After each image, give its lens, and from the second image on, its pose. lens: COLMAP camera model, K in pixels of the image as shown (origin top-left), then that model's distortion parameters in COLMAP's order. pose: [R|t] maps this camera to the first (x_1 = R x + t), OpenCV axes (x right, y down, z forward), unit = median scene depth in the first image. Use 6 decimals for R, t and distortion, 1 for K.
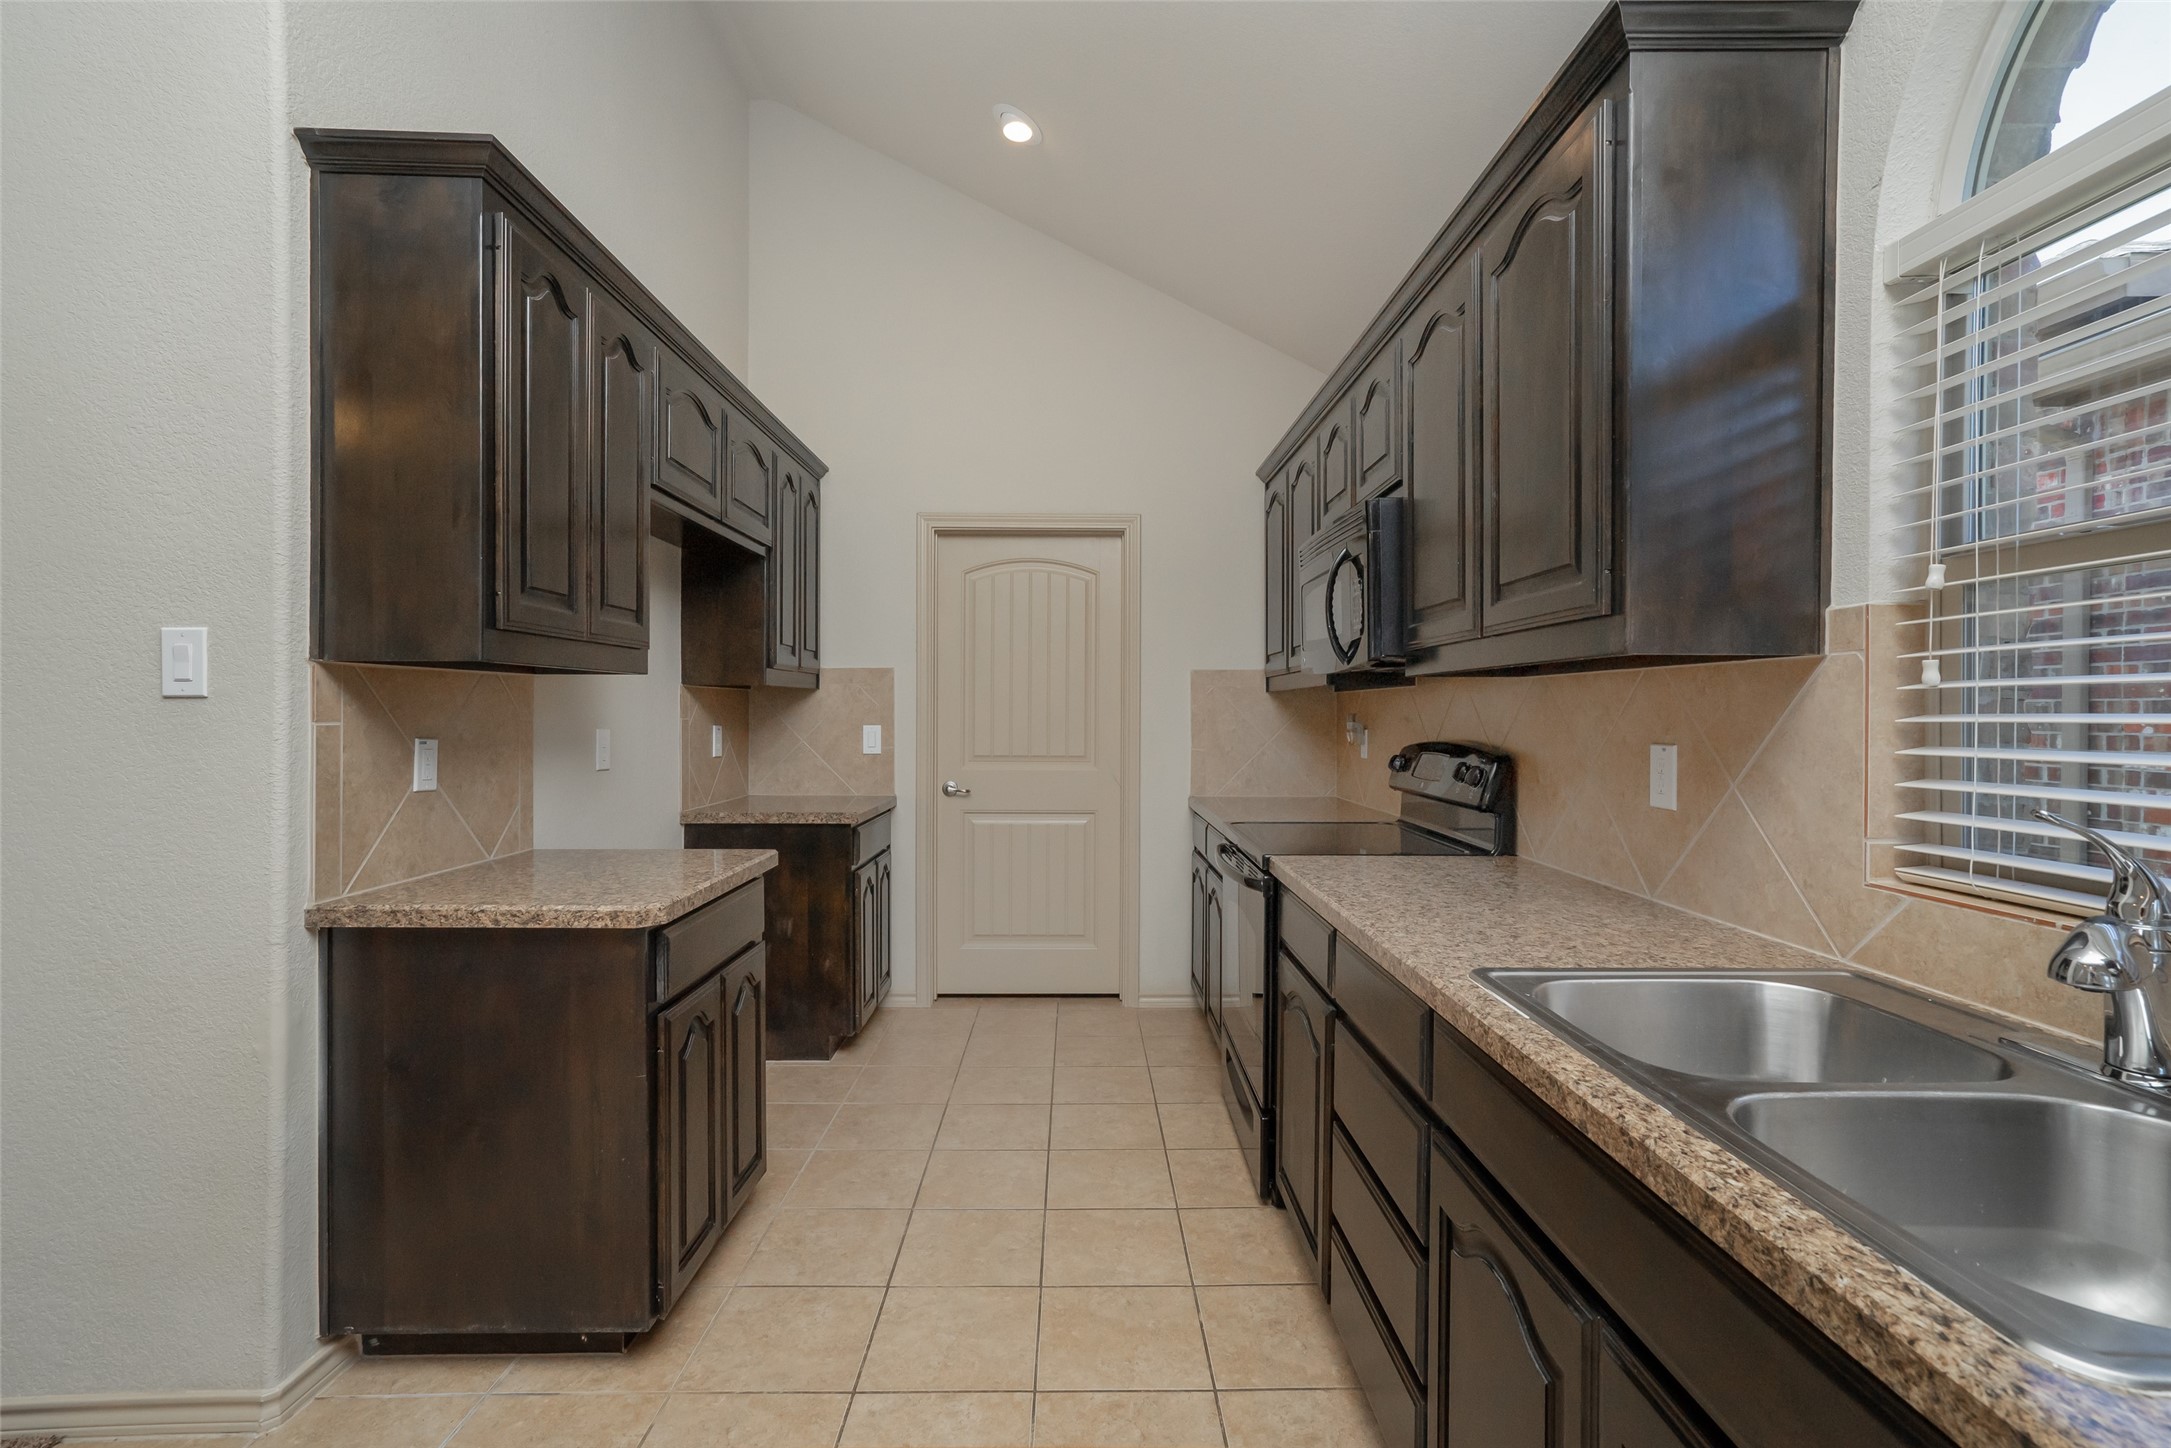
lens RADIAL K [[995.5, 0, 1086.1], [0, 995.5, 713.5], [0, 0, 1]] dist [-0.039643, 0.034844]
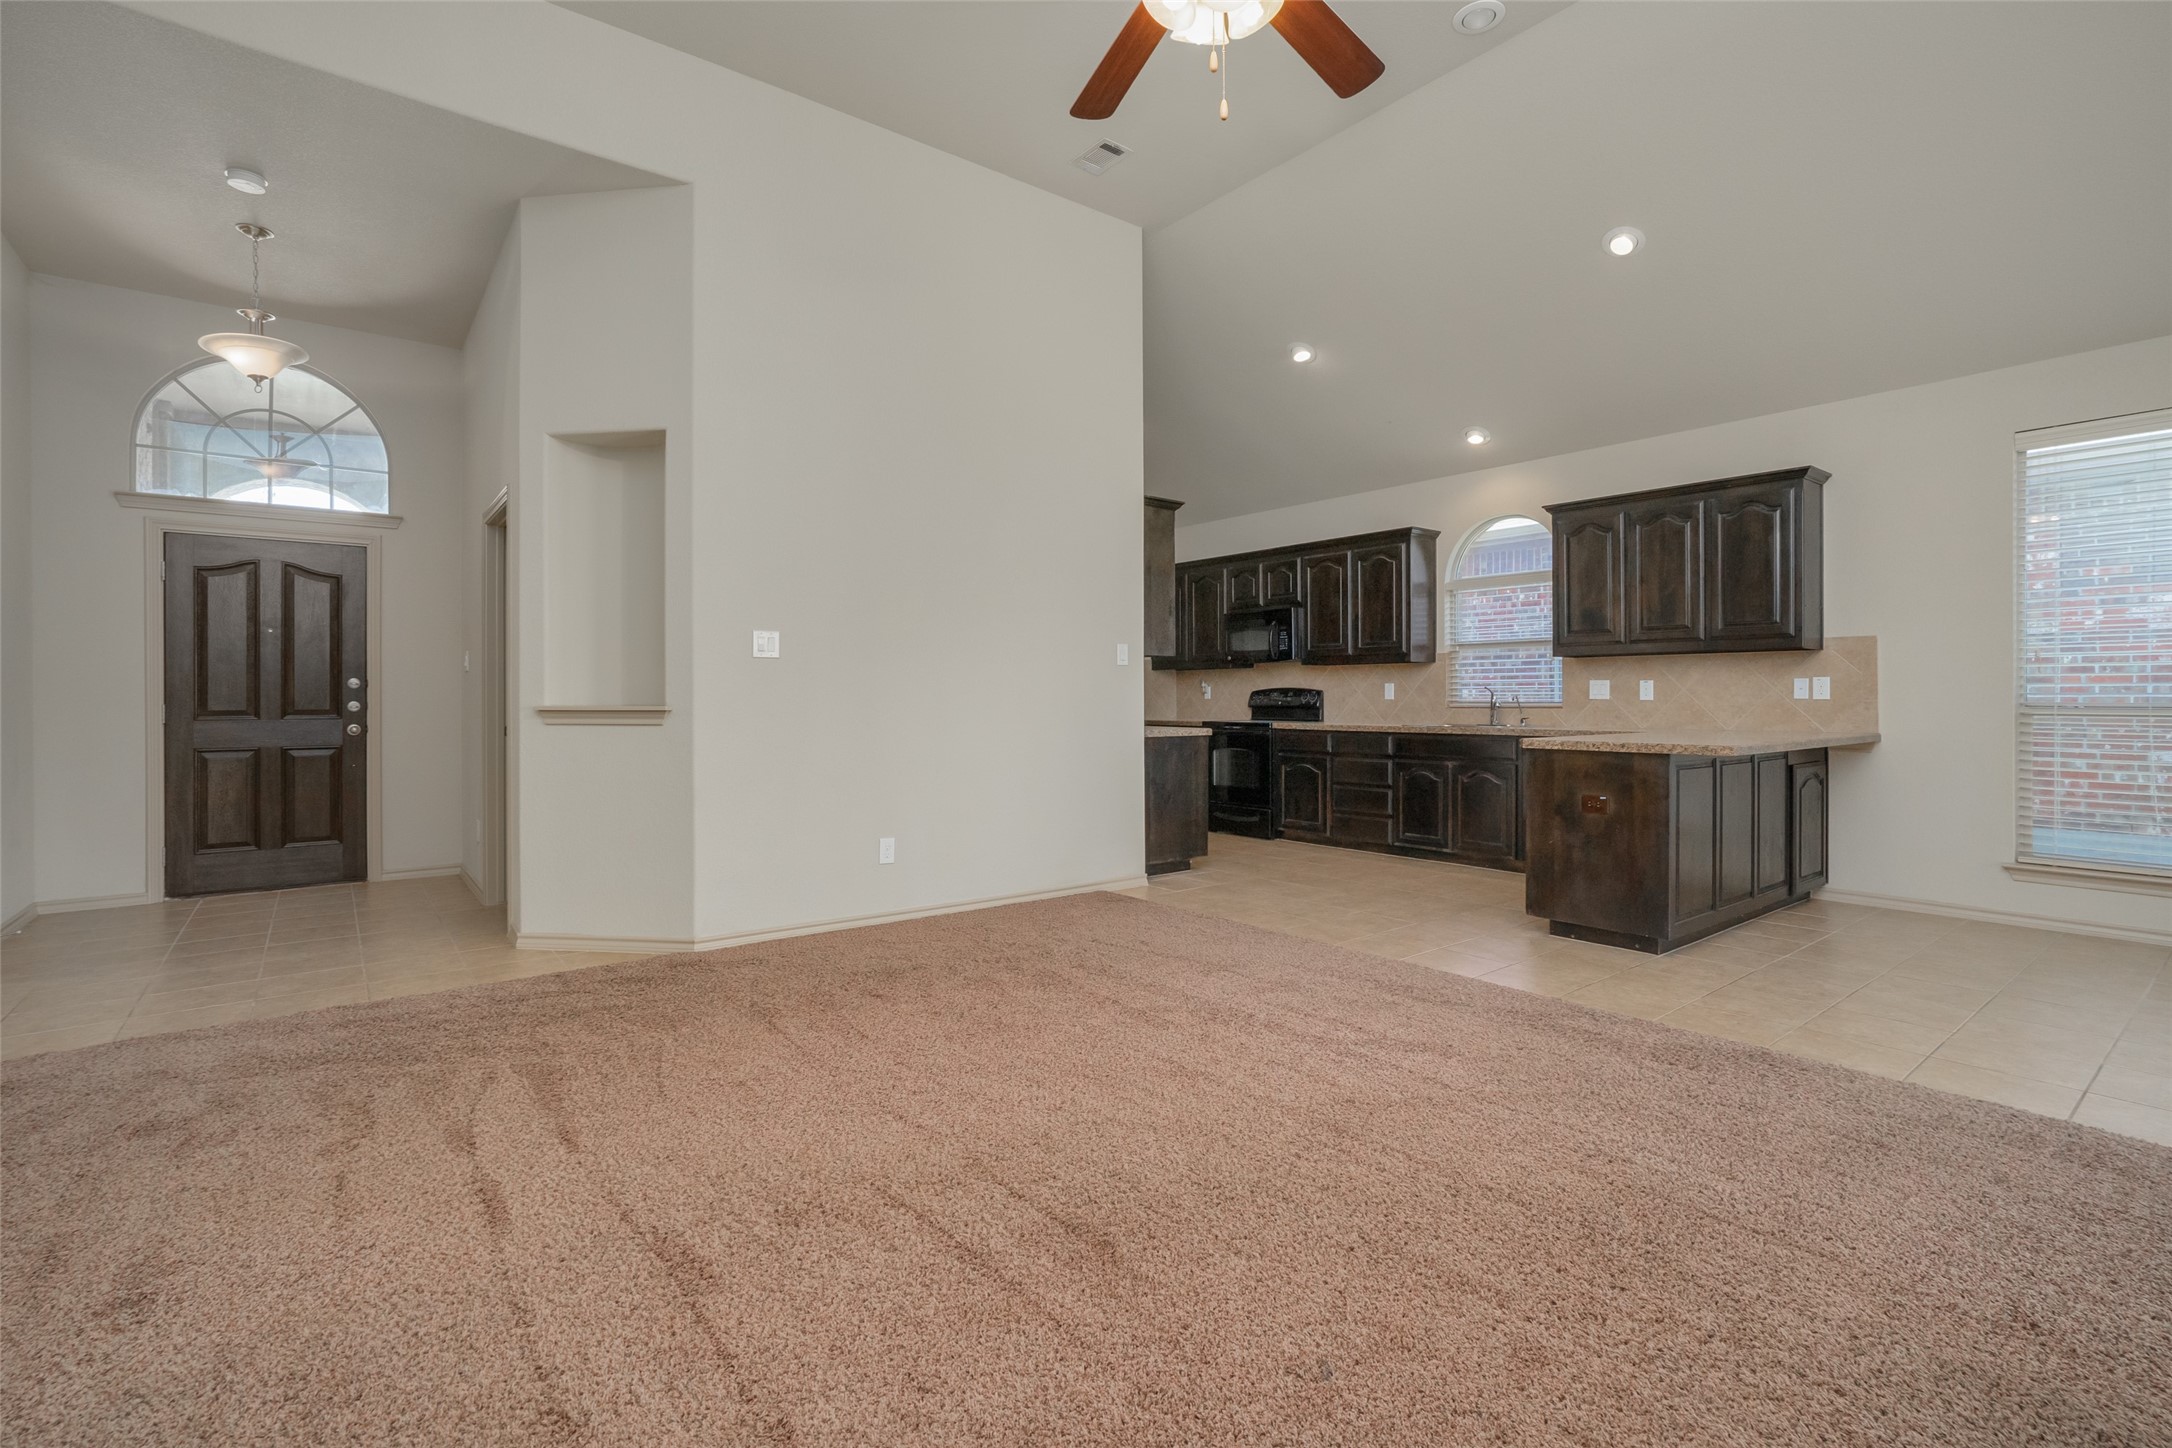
lens RADIAL K [[996.7, 0, 1123.9], [0, 996.7, 695.9], [0, 0, 1]] dist [0.000317, 0.000190]
pose [[0.778423, -0.003466, 0.627730, -2.158567], [0.006394, 0.999977, -0.002408, 0.065118], [-0.627707, 0.005888, 0.778427, -1.134341]]
